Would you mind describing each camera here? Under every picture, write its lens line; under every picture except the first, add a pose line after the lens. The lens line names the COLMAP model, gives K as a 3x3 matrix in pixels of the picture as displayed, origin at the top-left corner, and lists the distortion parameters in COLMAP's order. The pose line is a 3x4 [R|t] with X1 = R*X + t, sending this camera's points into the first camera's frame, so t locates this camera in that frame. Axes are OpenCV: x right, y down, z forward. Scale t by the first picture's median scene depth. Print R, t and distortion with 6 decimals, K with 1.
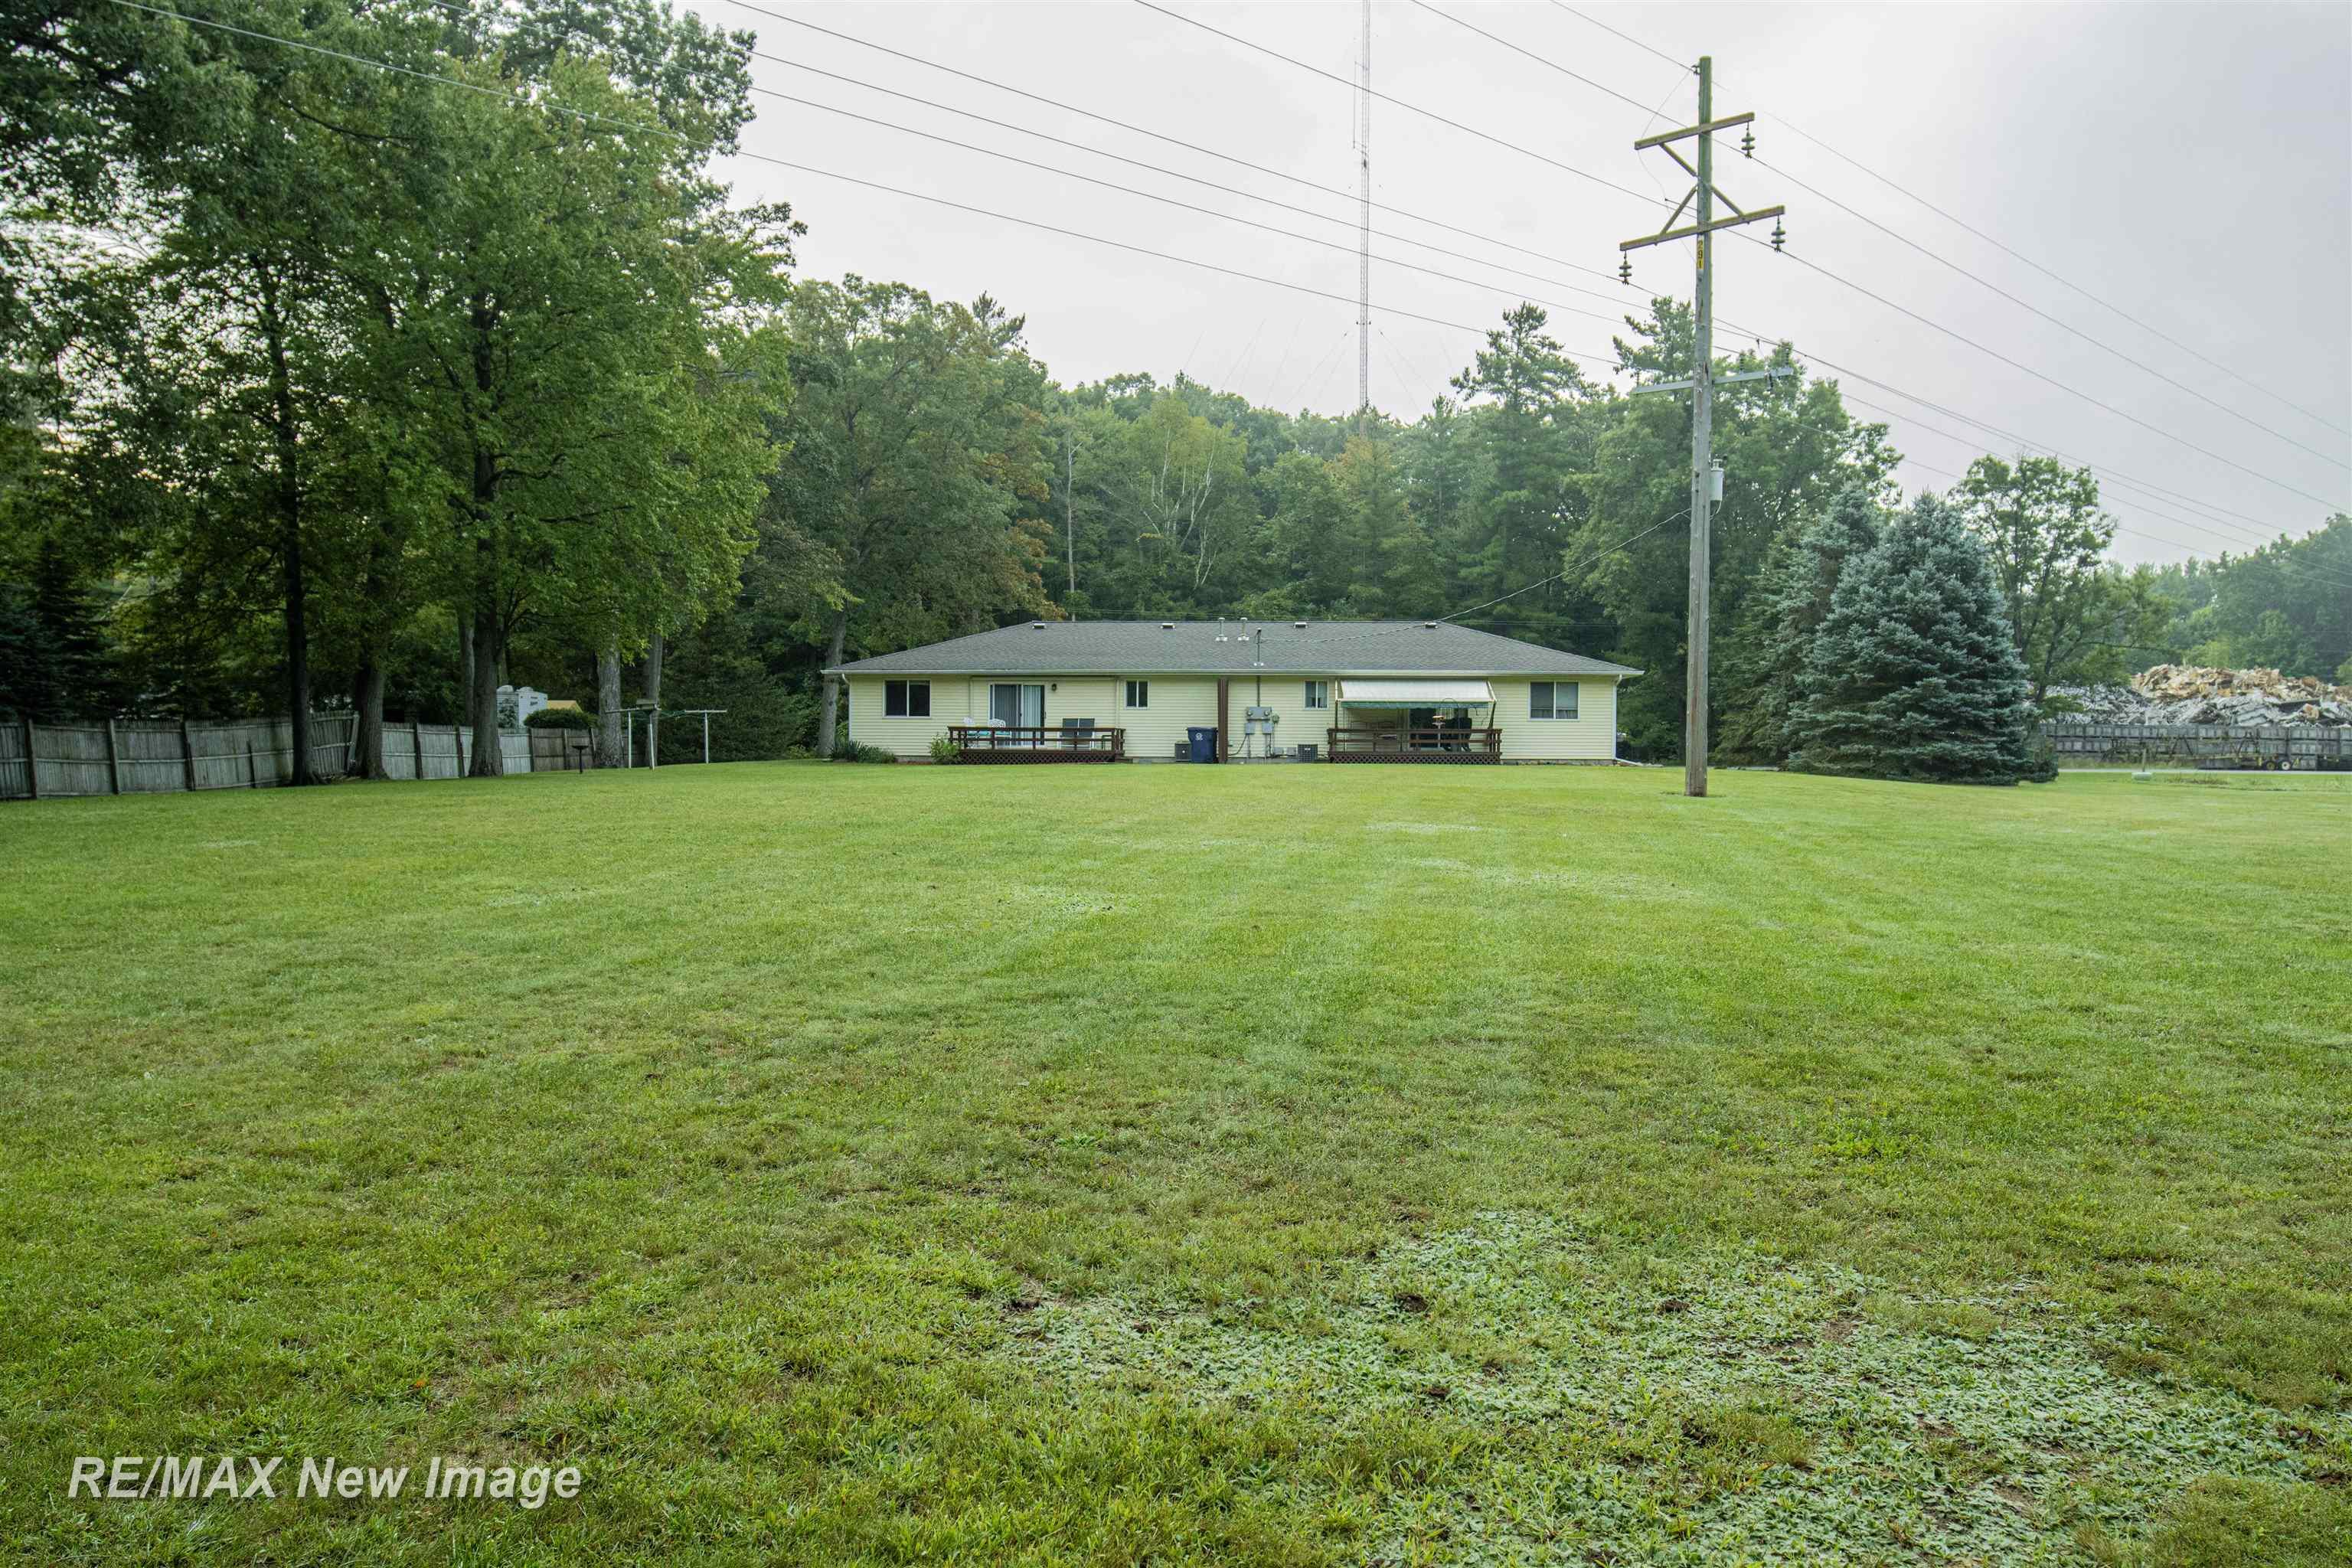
lens RADIAL K [[1733.7, 0, 1176.0], [0, 1733.7, 784.0], [0, 0, 1]] dist [-0.029309, -0.001982]
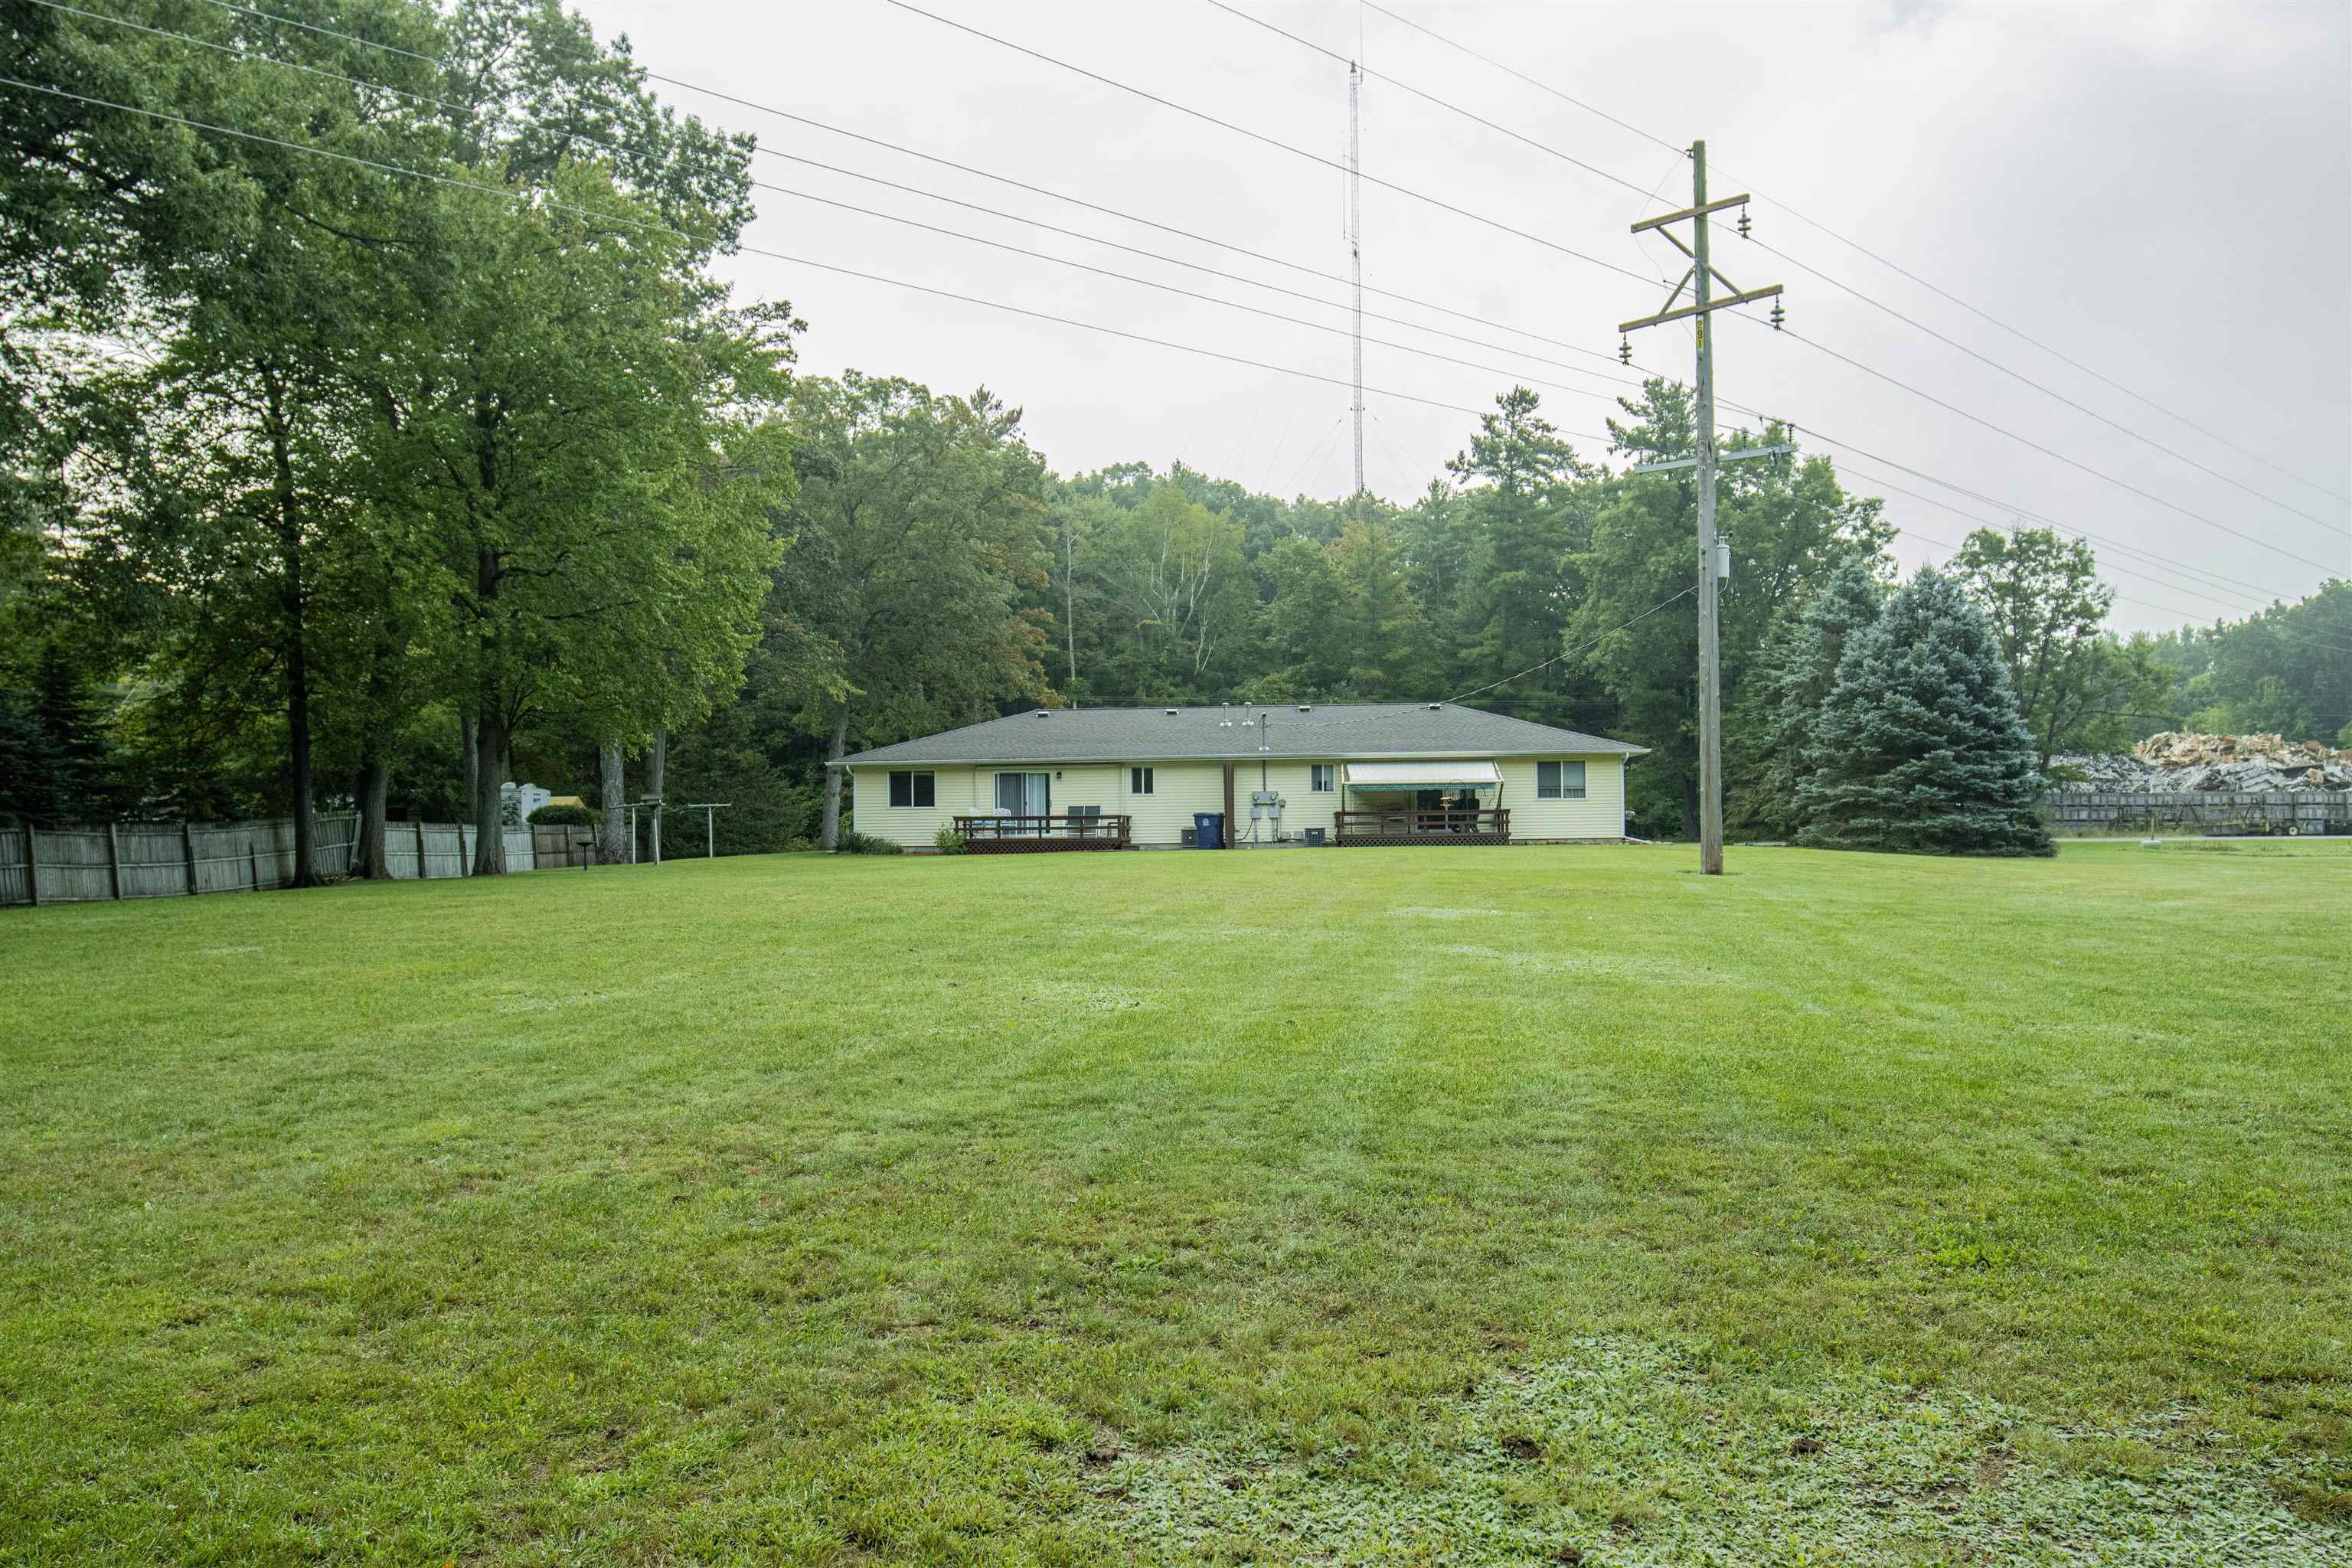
lens RADIAL K [[1733.7, 0, 1176.0], [0, 1733.7, 784.0], [0, 0, 1]] dist [-0.029309, -0.001982]
pose [[0.999849, -0.017378, -0.000172, -0.003845], [0.017348, 0.998647, -0.049018, -0.001017], [0.001023, 0.049008, 0.998798, 0.006046]]
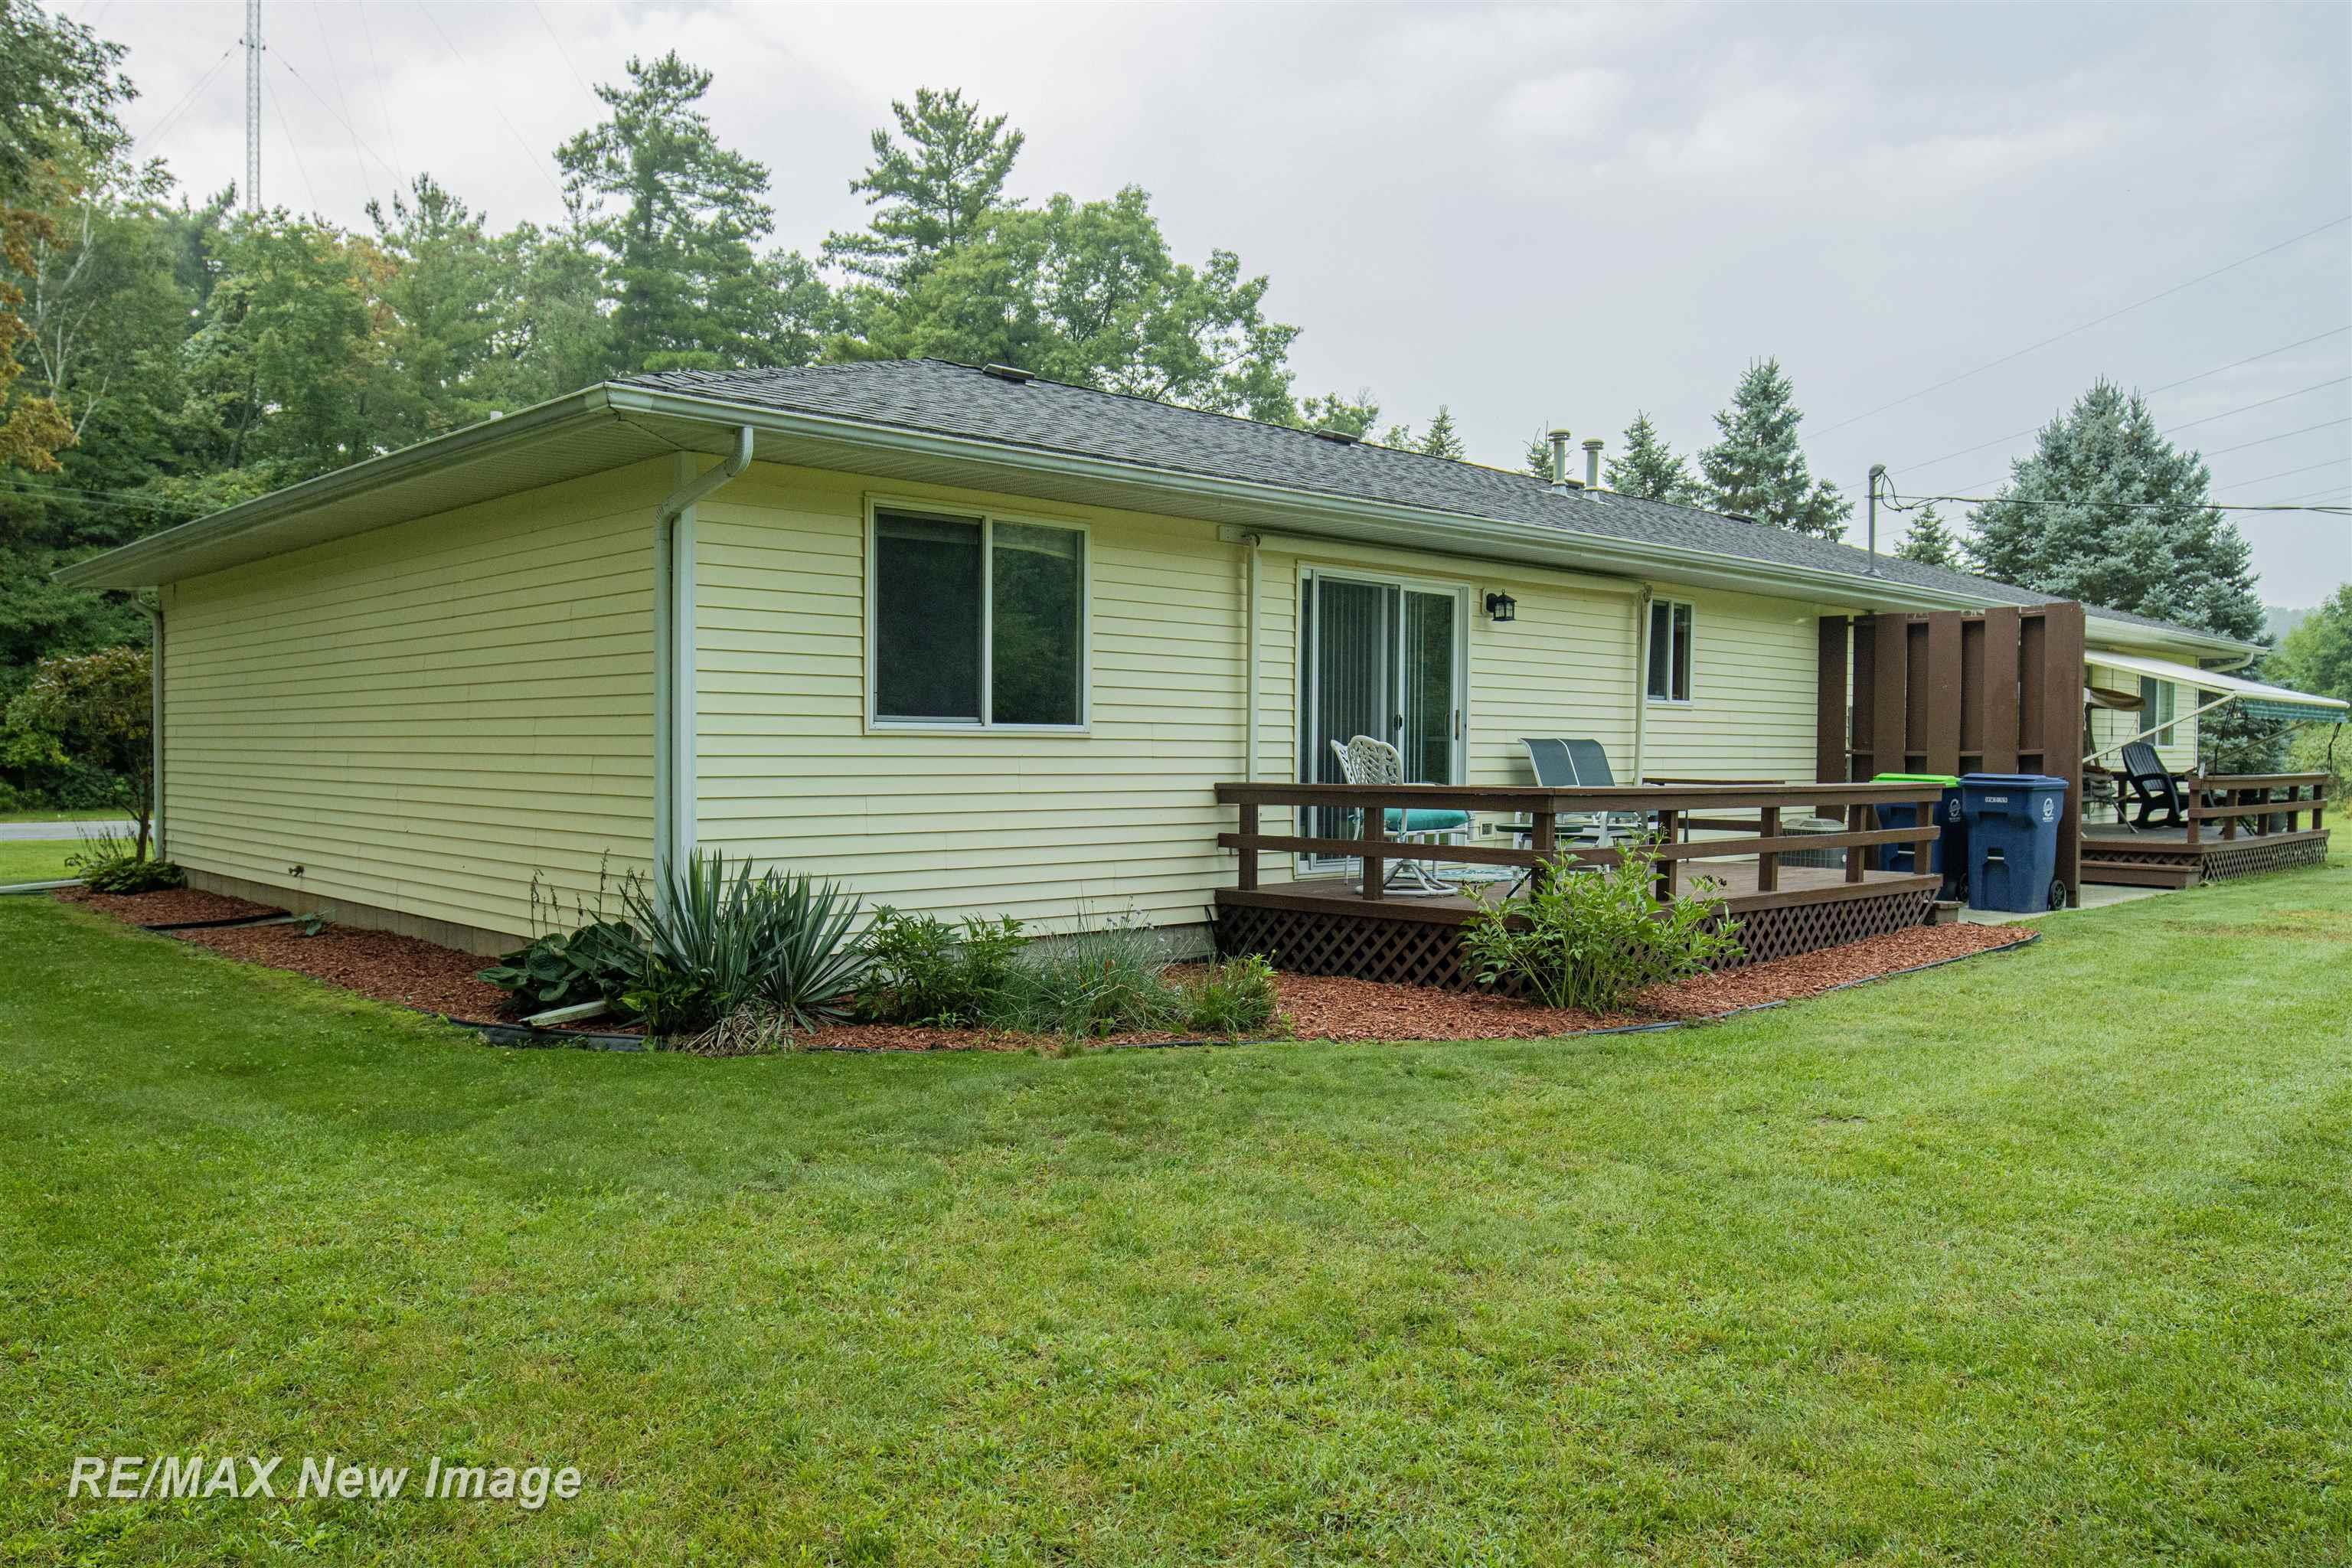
lens RADIAL K [[1733.7, 0, 1176.0], [0, 1733.7, 784.0], [0, 0, 1]] dist [-0.029309, -0.001982]
pose [[0.663271, -0.016716, 0.748193, -0.340019], [0.020425, 0.999782, 0.004230, -0.043782], [-0.748101, 0.012476, 0.663468, 1.124339]]
